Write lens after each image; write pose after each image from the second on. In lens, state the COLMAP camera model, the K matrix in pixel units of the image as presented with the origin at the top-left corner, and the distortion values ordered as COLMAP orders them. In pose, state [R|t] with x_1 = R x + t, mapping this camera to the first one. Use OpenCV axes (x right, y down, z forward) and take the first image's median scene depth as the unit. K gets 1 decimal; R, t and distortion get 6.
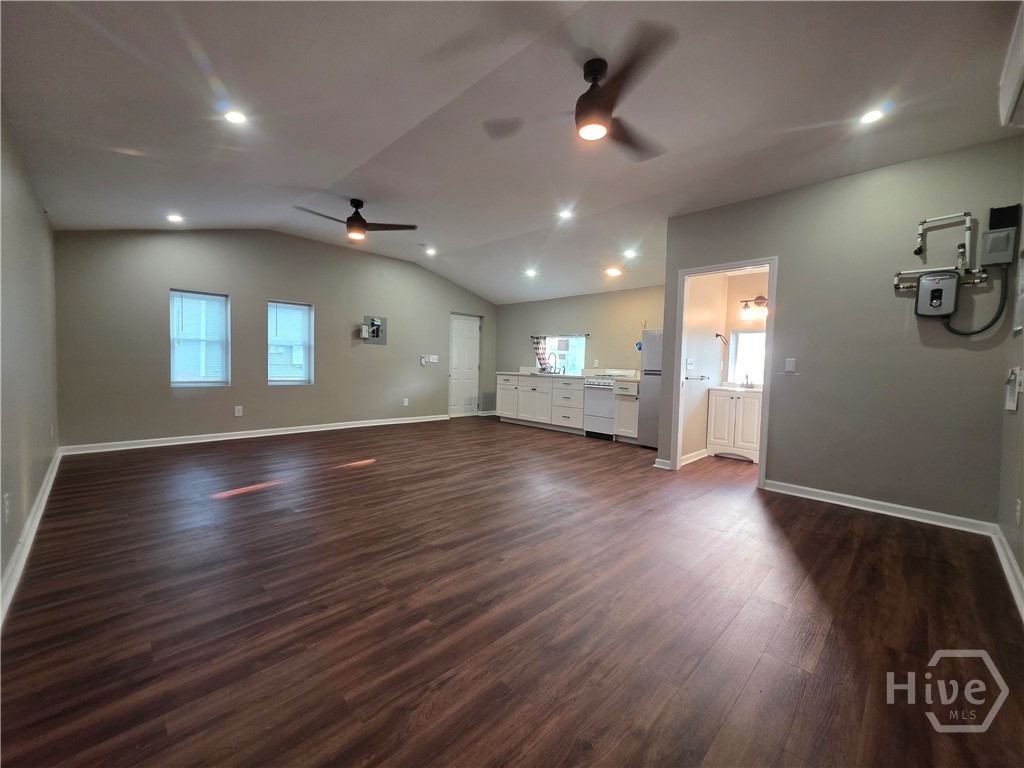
lens RADIAL K [[411.1, 0, 515.6], [0, 411.1, 385.2], [0, 0, 1]] dist [0.001783, 0.000529]
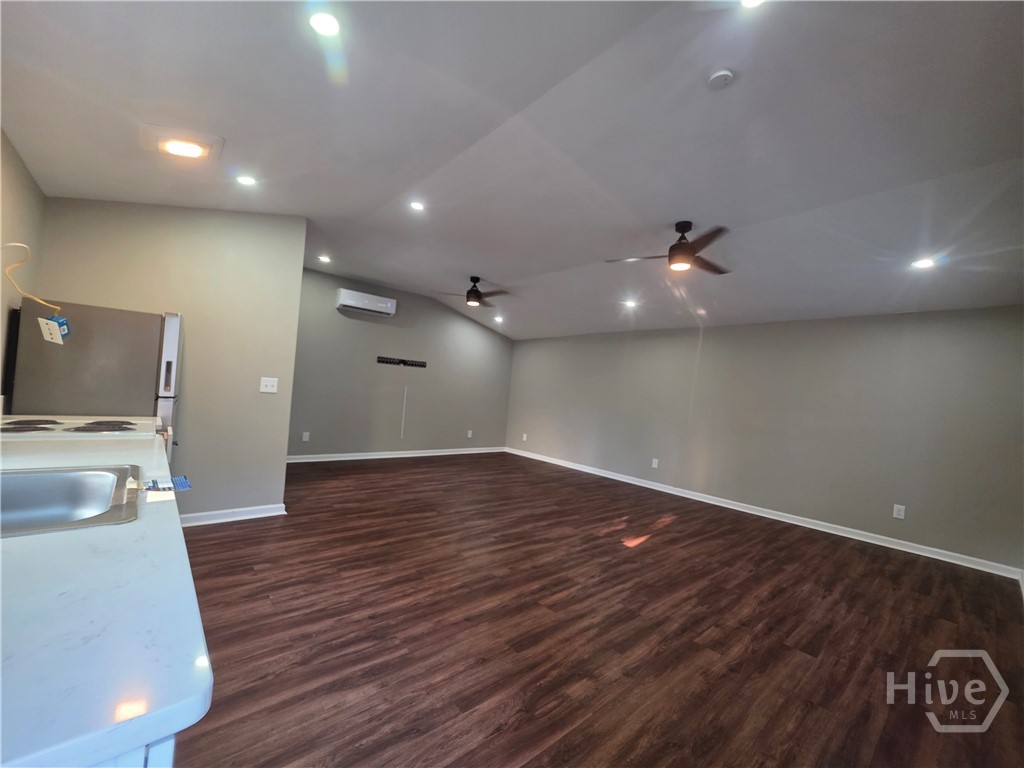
lens RADIAL K [[411.1, 0, 513.4], [0, 411.1, 383.9], [0, 0, 1]] dist [0.001783, 0.000529]
pose [[-0.991682, -0.098756, 0.082543, -0.095595], [-0.095932, 0.994681, 0.037511, -0.083679], [-0.085808, 0.029281, -0.995881, 1.111753]]
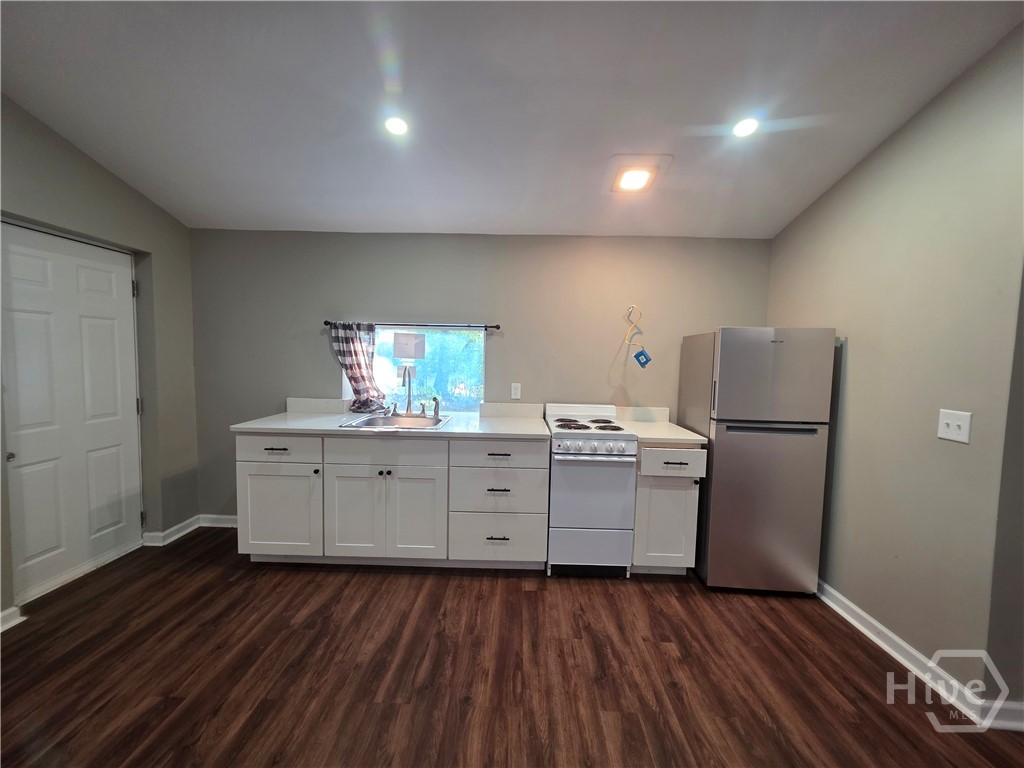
lens RADIAL K [[411.1, 0, 510.6], [0, 411.1, 383.9], [0, 0, 1]] dist [0.001783, 0.000529]
pose [[0.727964, -0.054646, 0.683435, -0.114365], [0.031942, 0.998439, 0.045809, -0.078392], [-0.684871, -0.011517, 0.728573, 0.643305]]
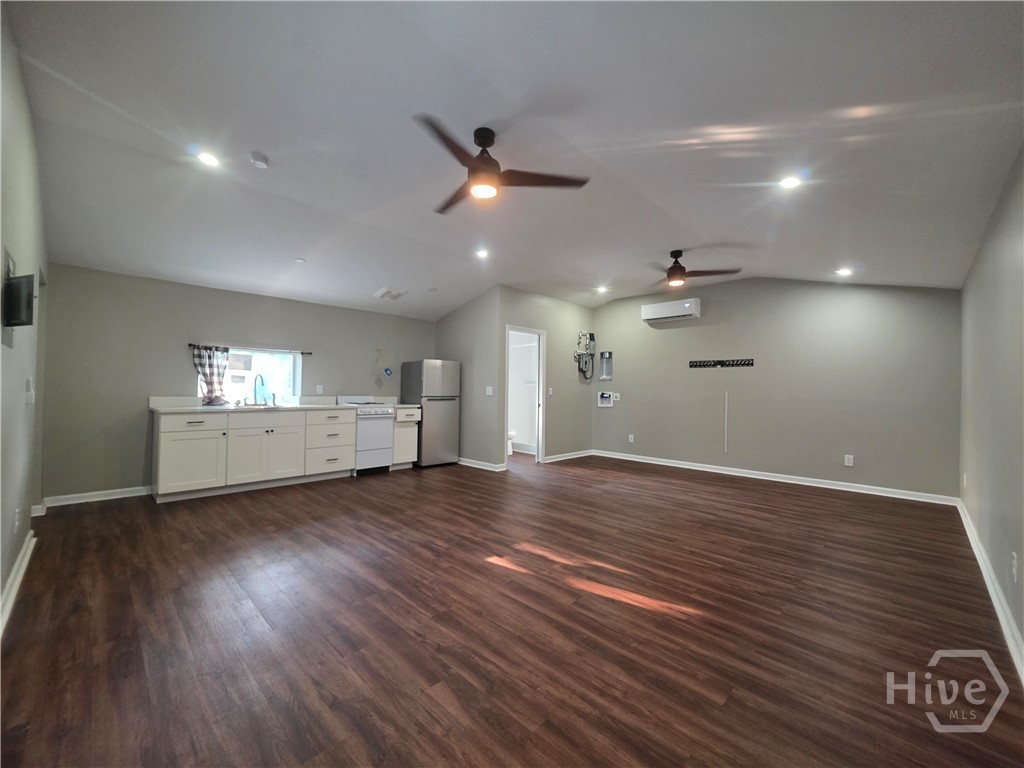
lens RADIAL K [[411.1, 0, 515.2], [0, 411.1, 382.9], [0, 0, 1]] dist [0.001783, 0.000529]
pose [[-0.008181, -0.009485, 0.999922, -0.596274], [0.037224, 0.999259, 0.009783, -0.056878], [-0.999273, 0.037301, -0.007822, 0.593117]]
